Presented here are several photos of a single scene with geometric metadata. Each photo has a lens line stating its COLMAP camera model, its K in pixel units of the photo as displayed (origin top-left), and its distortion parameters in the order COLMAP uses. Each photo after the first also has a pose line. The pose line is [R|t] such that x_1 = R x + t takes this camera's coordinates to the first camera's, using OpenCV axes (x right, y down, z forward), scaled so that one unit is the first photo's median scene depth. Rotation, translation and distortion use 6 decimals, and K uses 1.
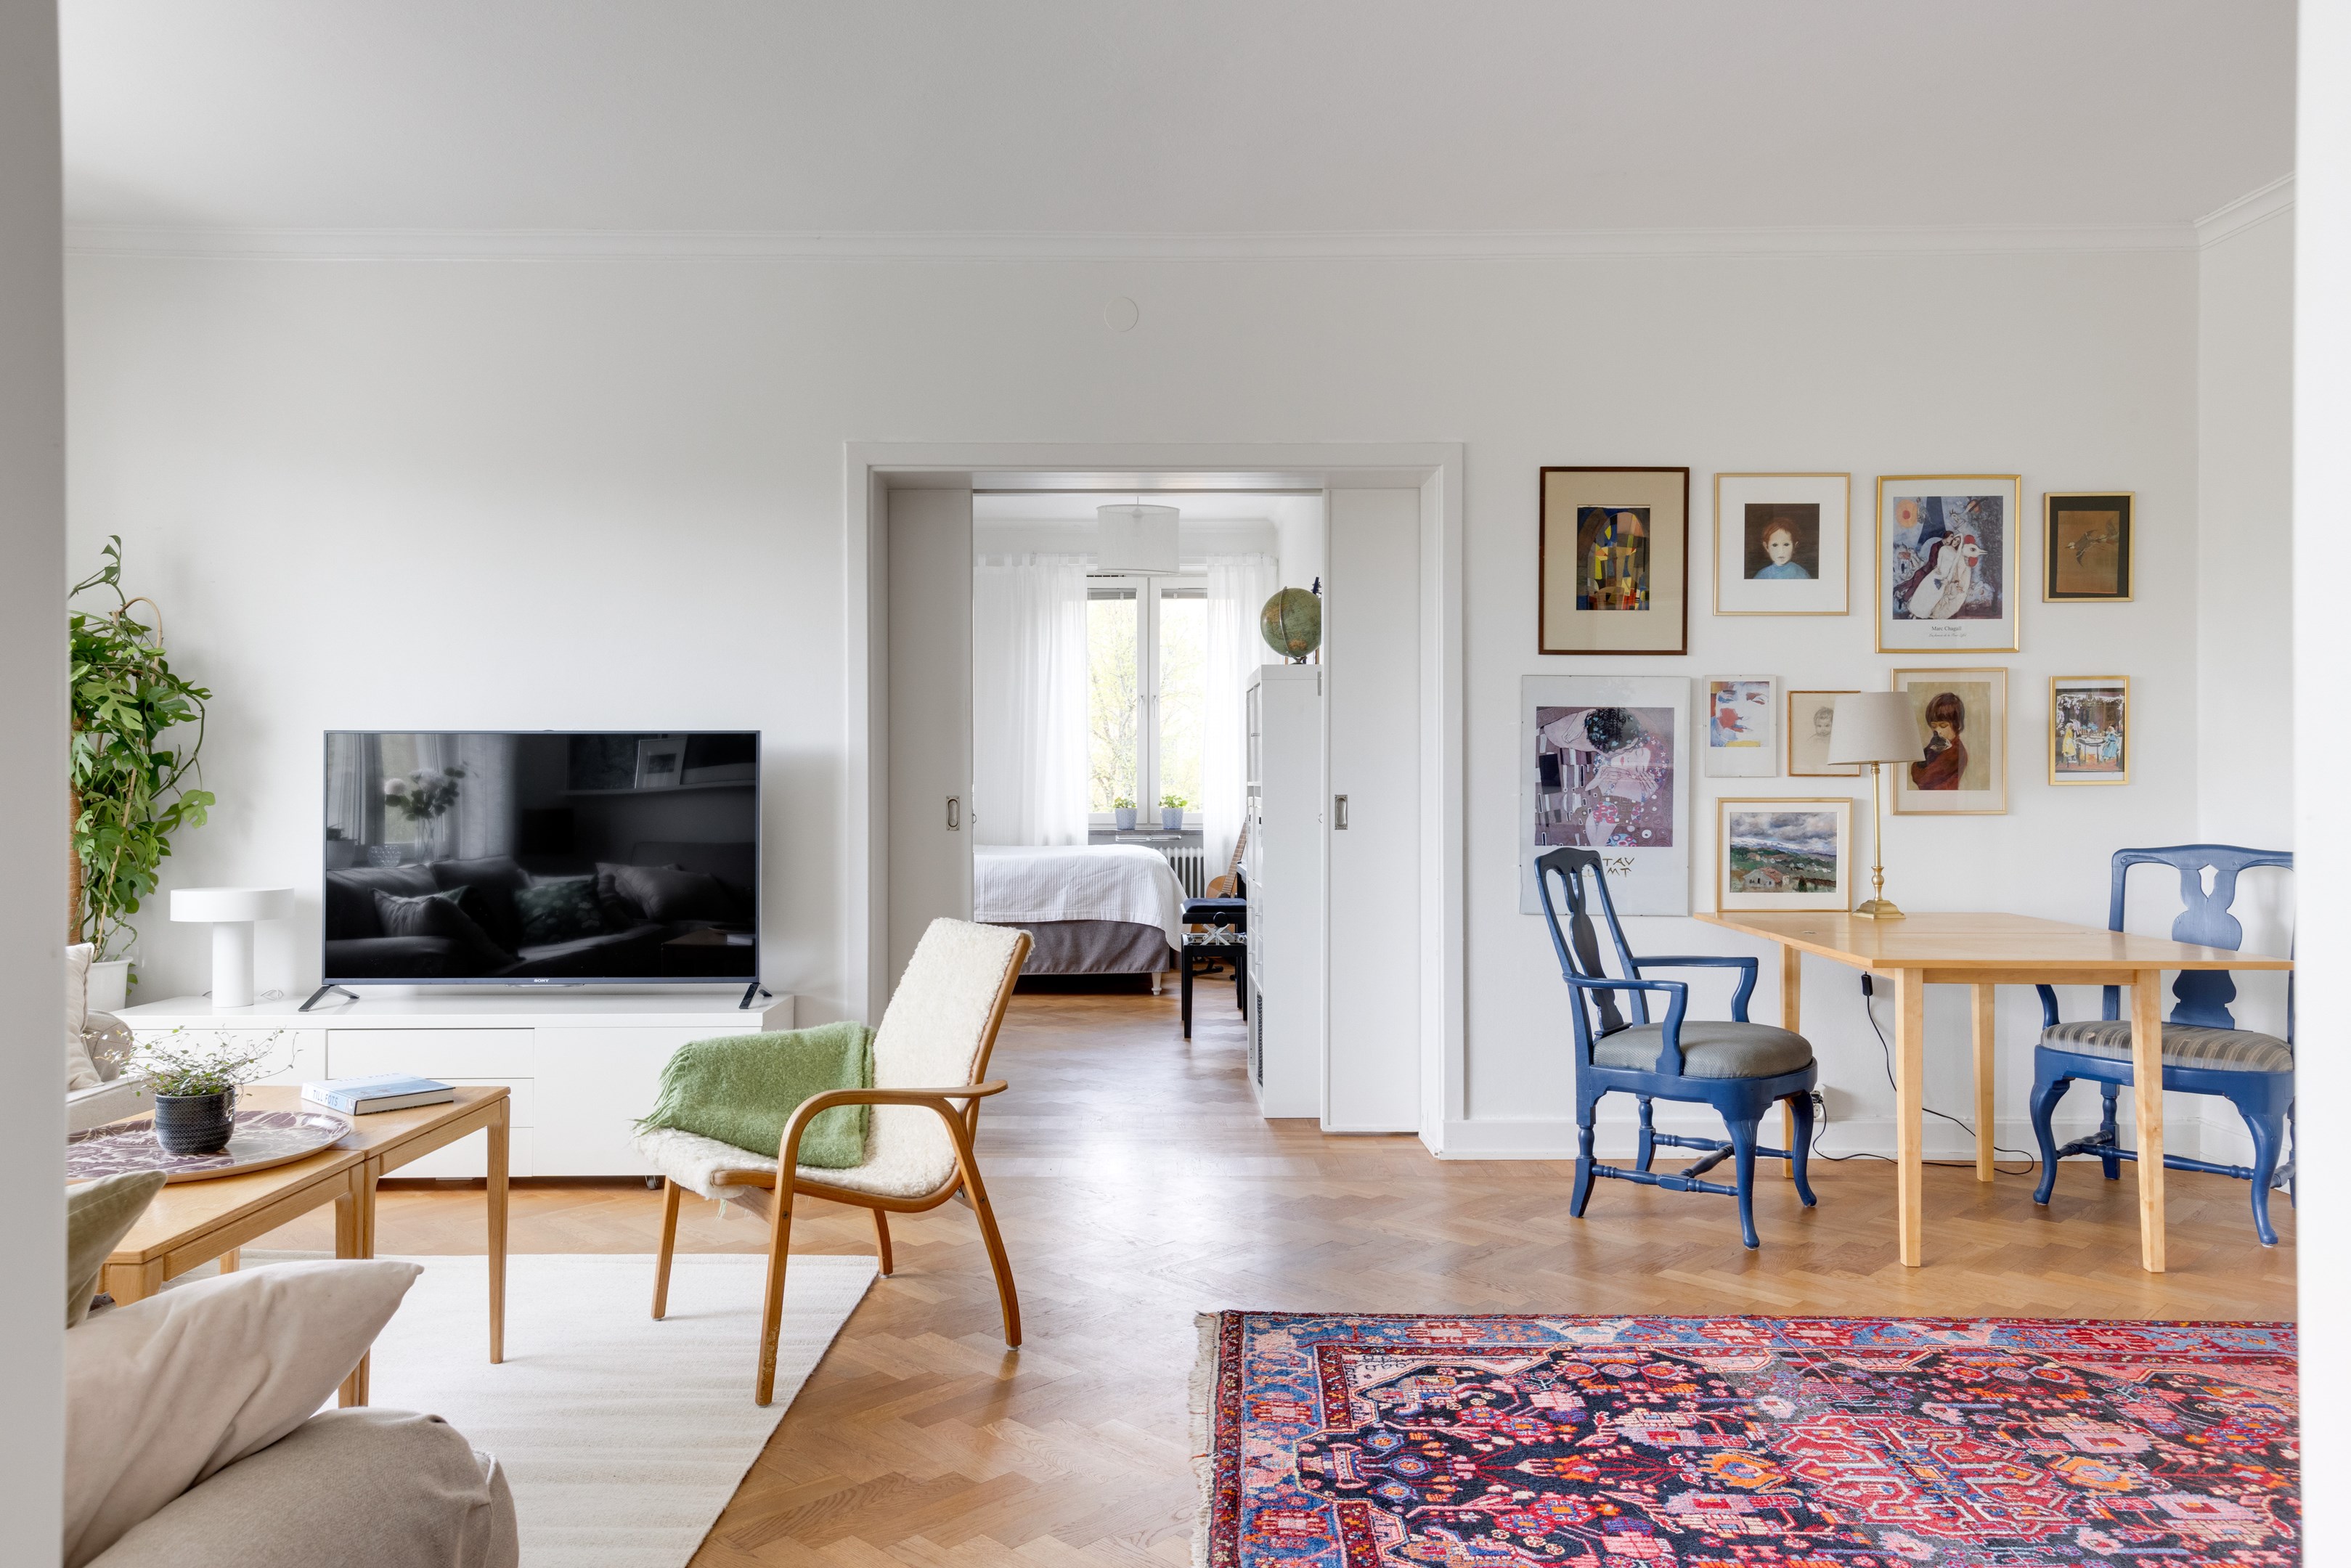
lens RADIAL K [[1571.4, 0, 1183.2], [0, 1571.4, 780.1], [0, 0, 1]] dist [0.034082, -0.000201]
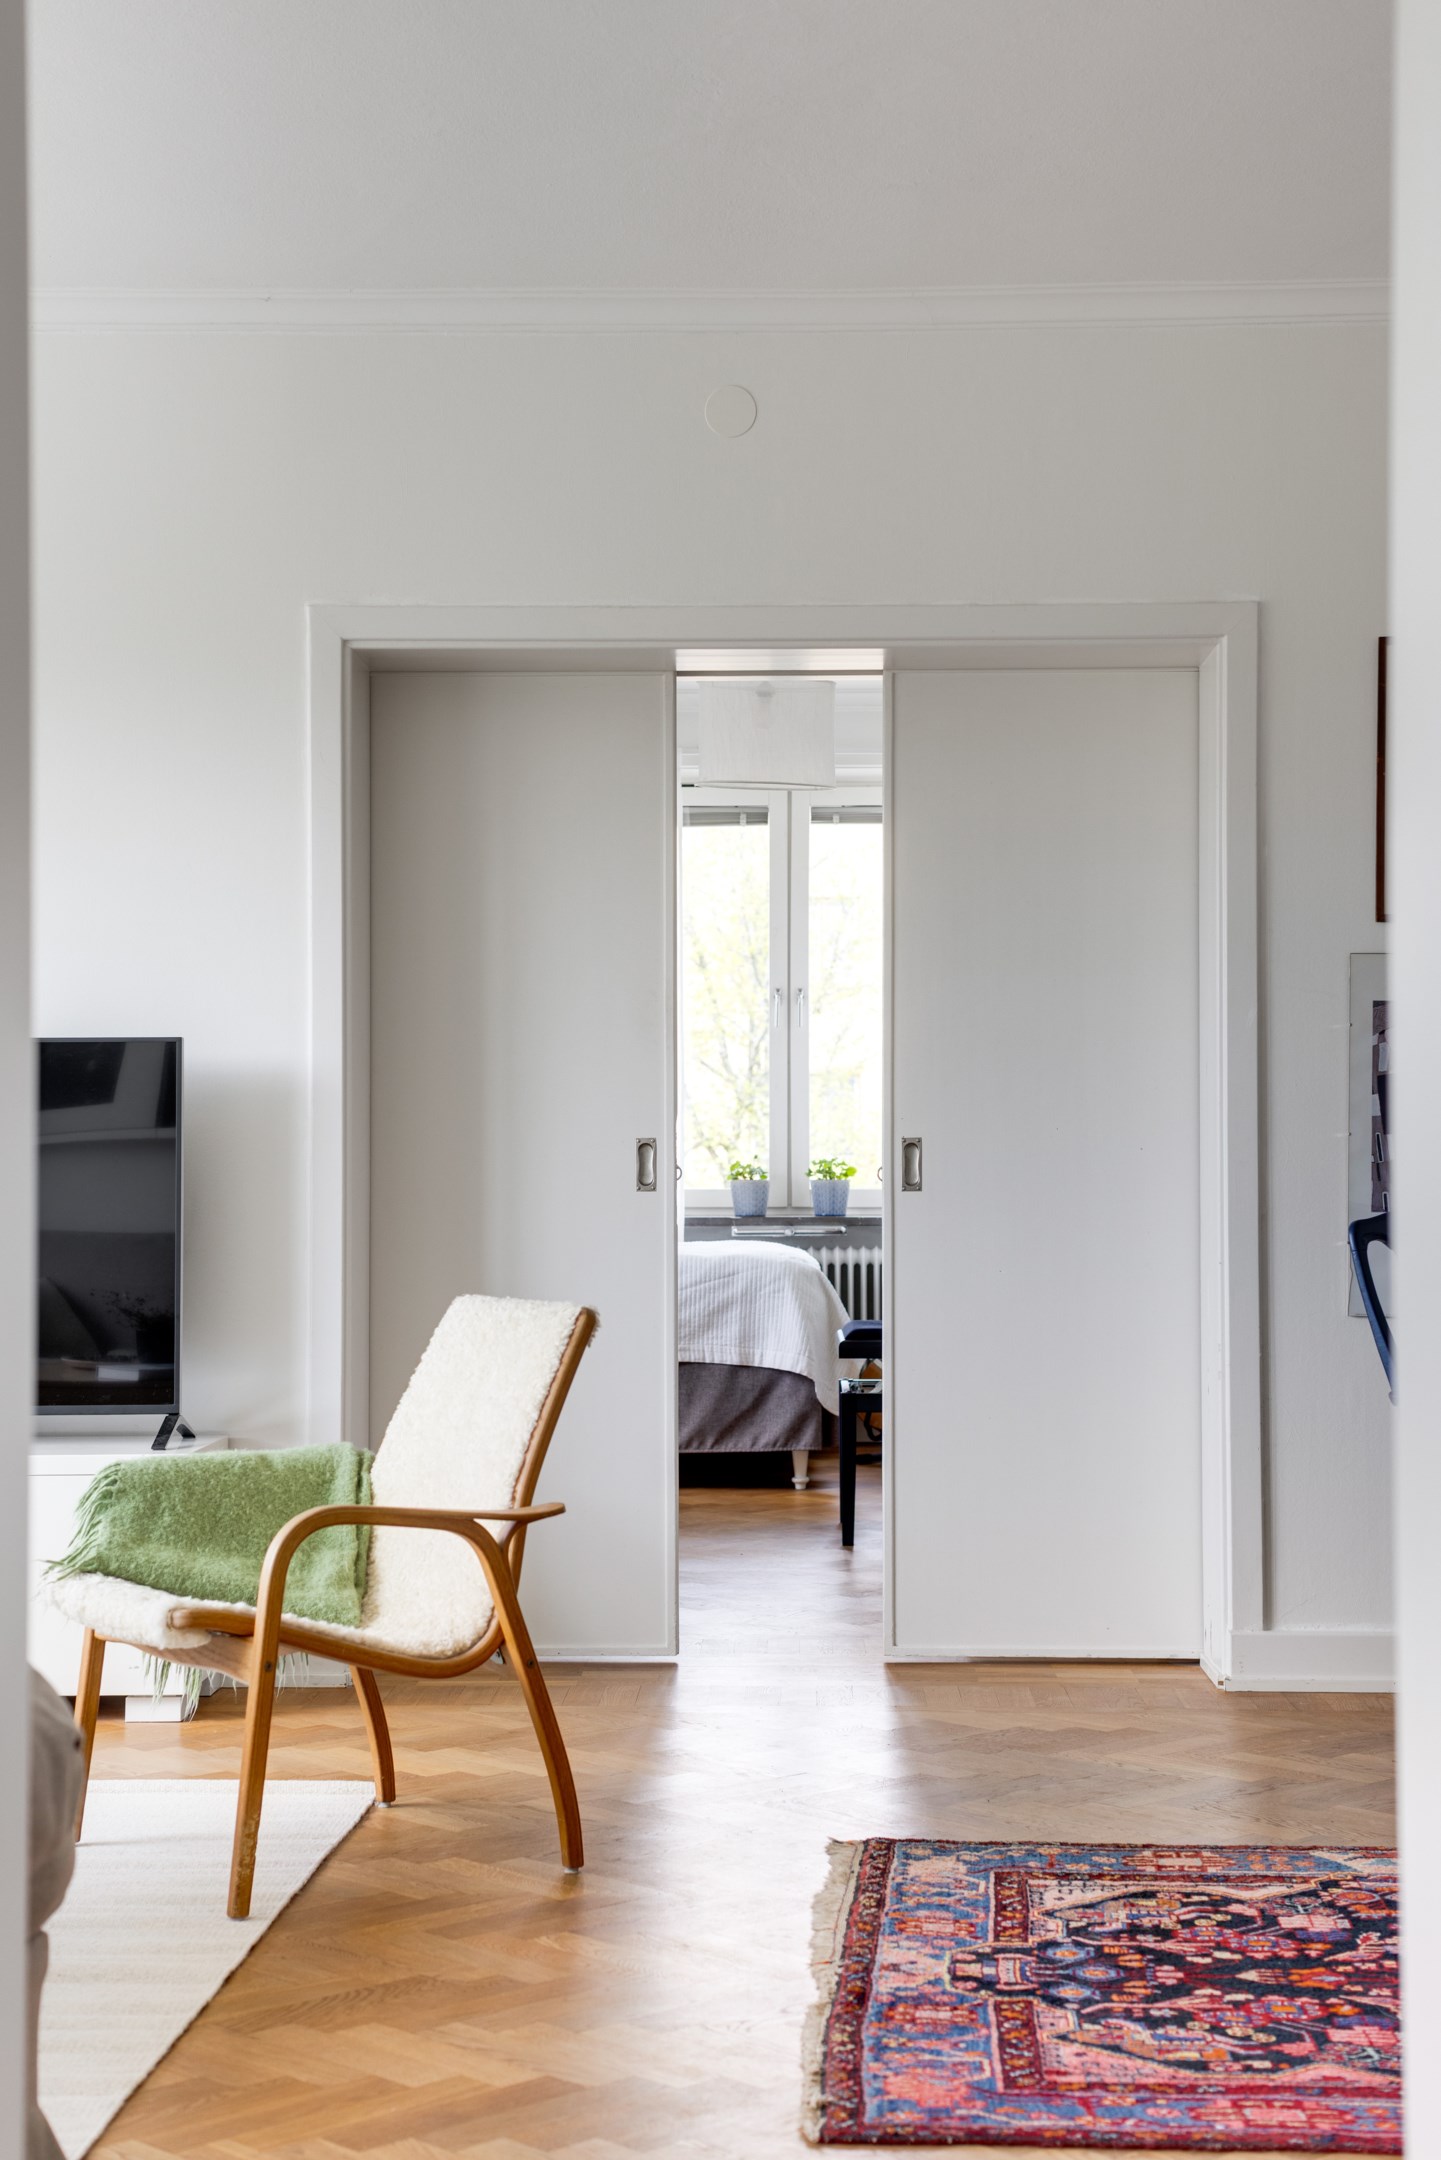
lens RADIAL K [[3065.4, 0, 778.9], [0, 3065.4, 1075.3], [0, 0, 1]] dist [0.170864, -0.039459]
pose [[0.999490, -0.003634, -0.031713, 0.033897], [0.002714, 0.999575, -0.029019, 0.038960], [0.031805, 0.028918, 0.999076, -0.437423]]
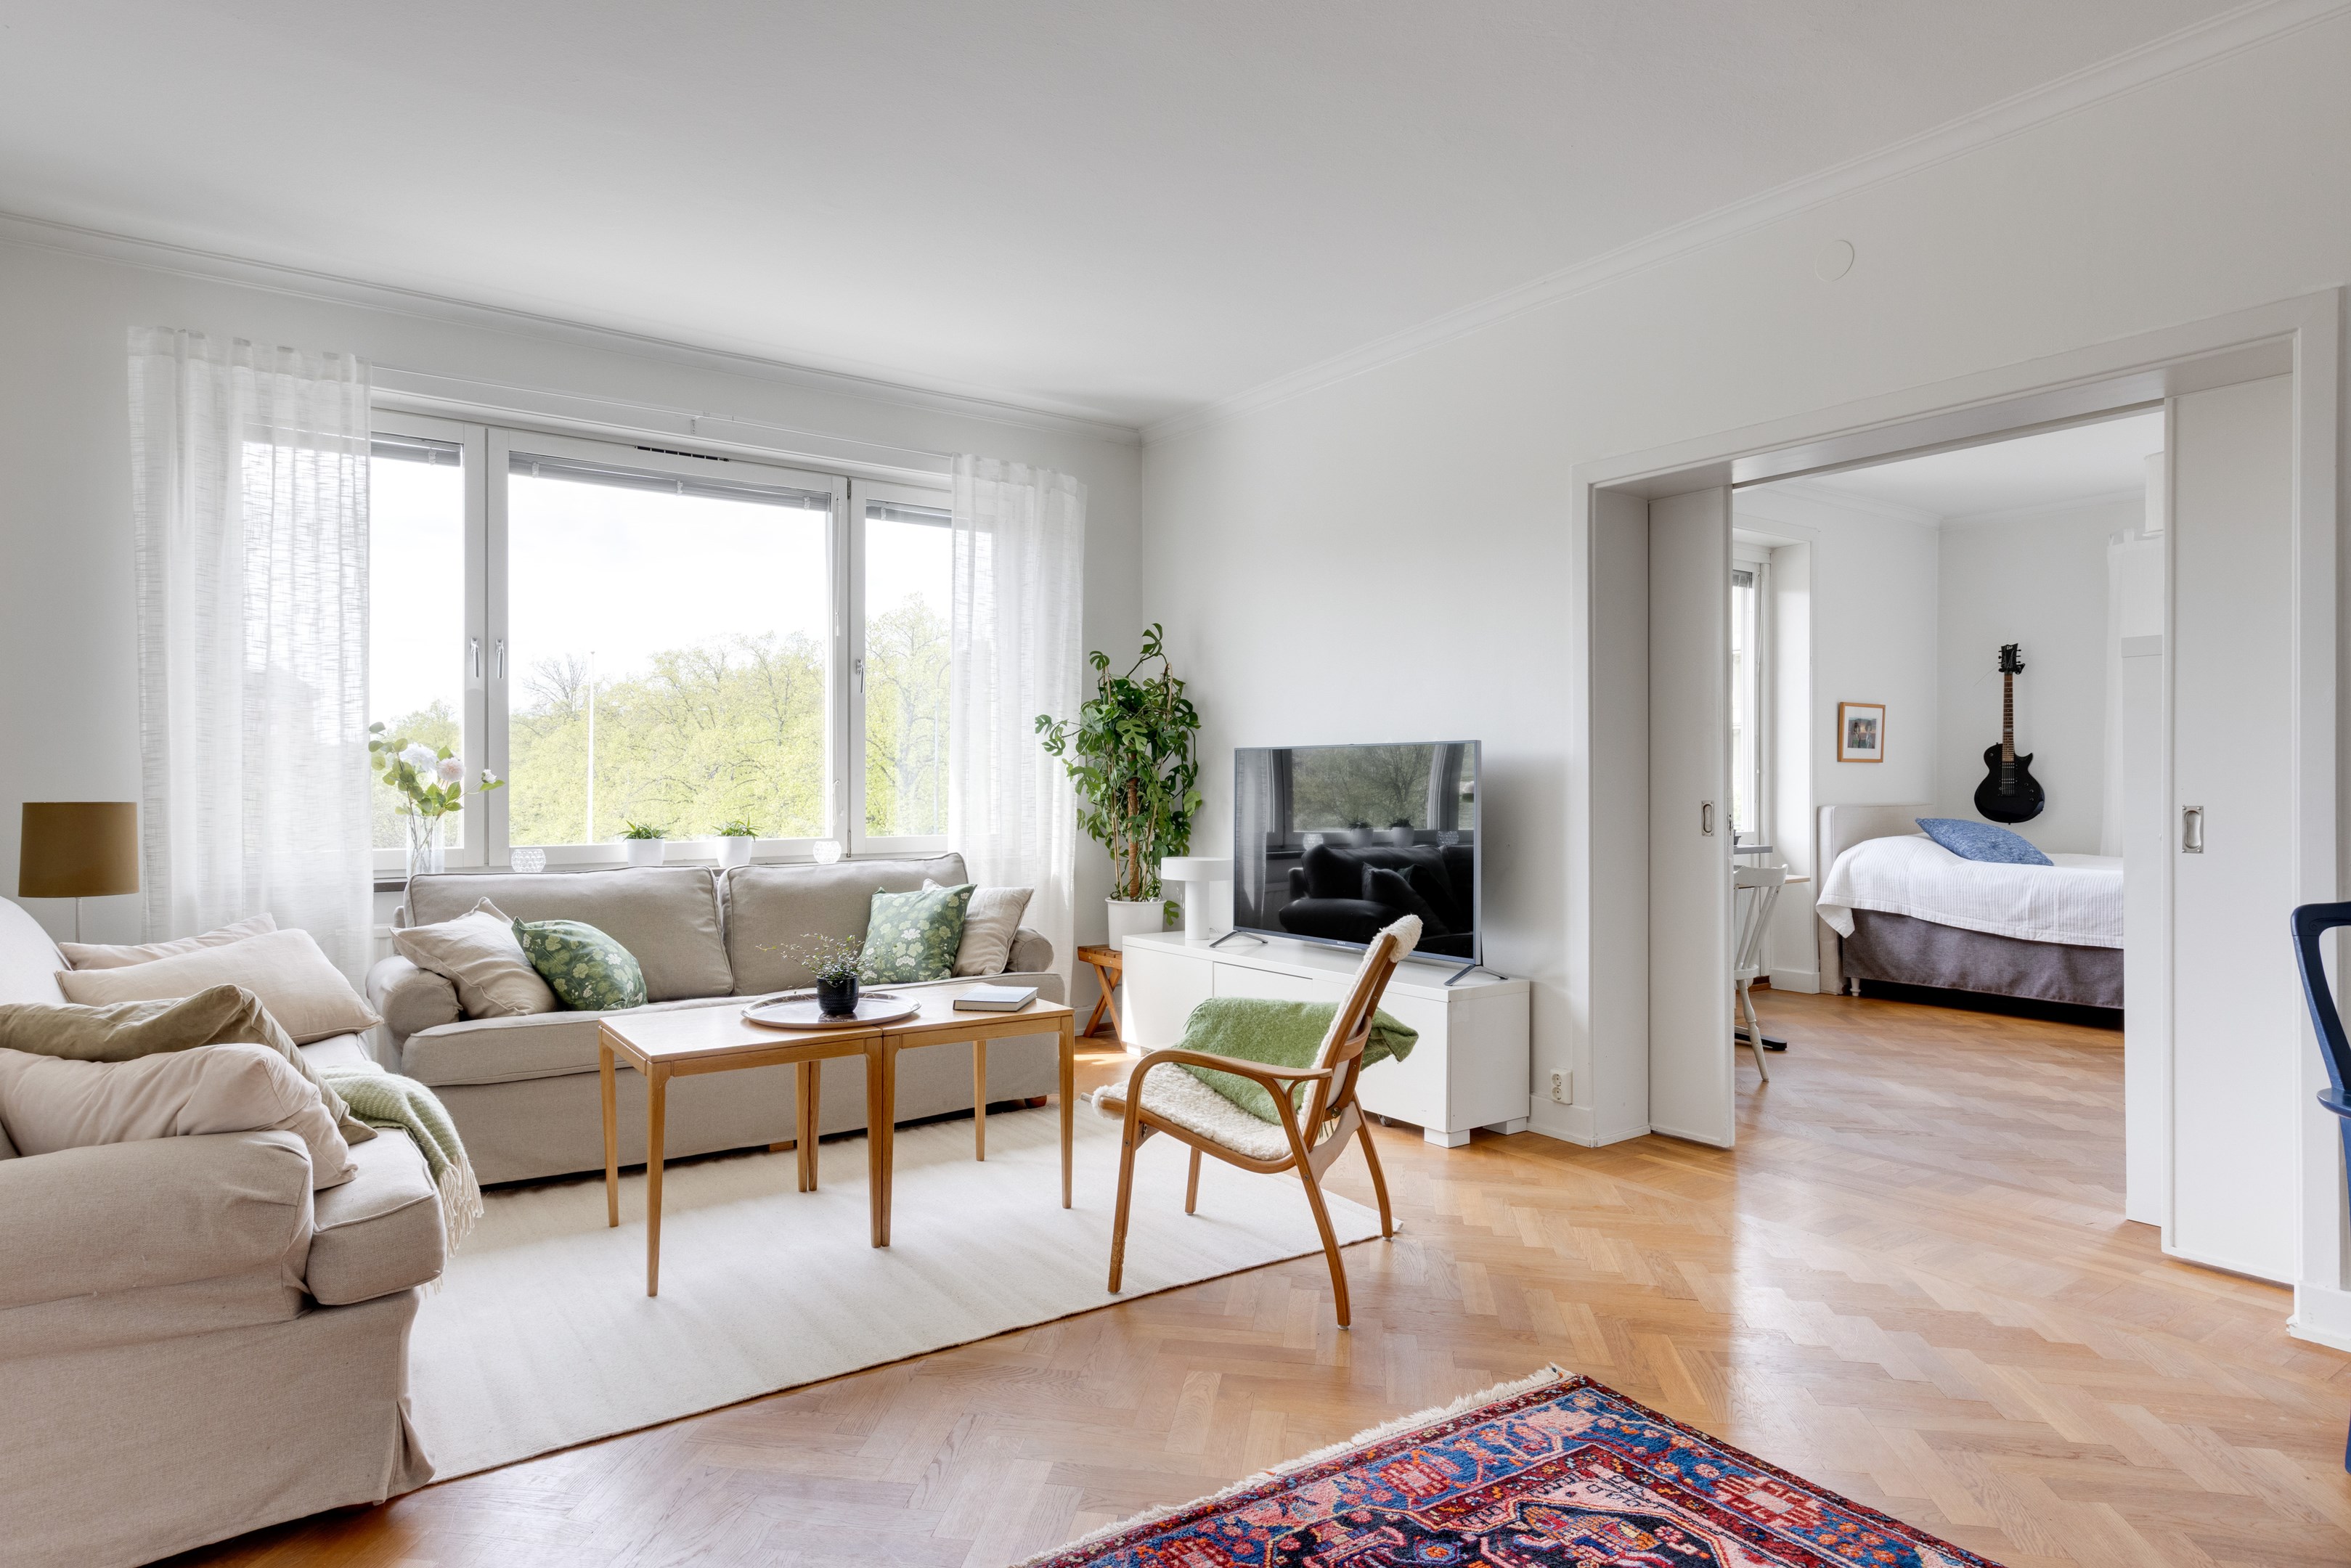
lens RADIAL K [[1349.0, 0, 1178.4], [0, 1349.0, 774.9], [0, 0, 1]] dist [0.007905, 0.001546]
pose [[0.577691, -0.004242, -0.816244, 0.571534], [-0.002306, 0.999974, -0.006829, 0.004075], [0.816252, 0.005827, 0.577666, 0.410686]]
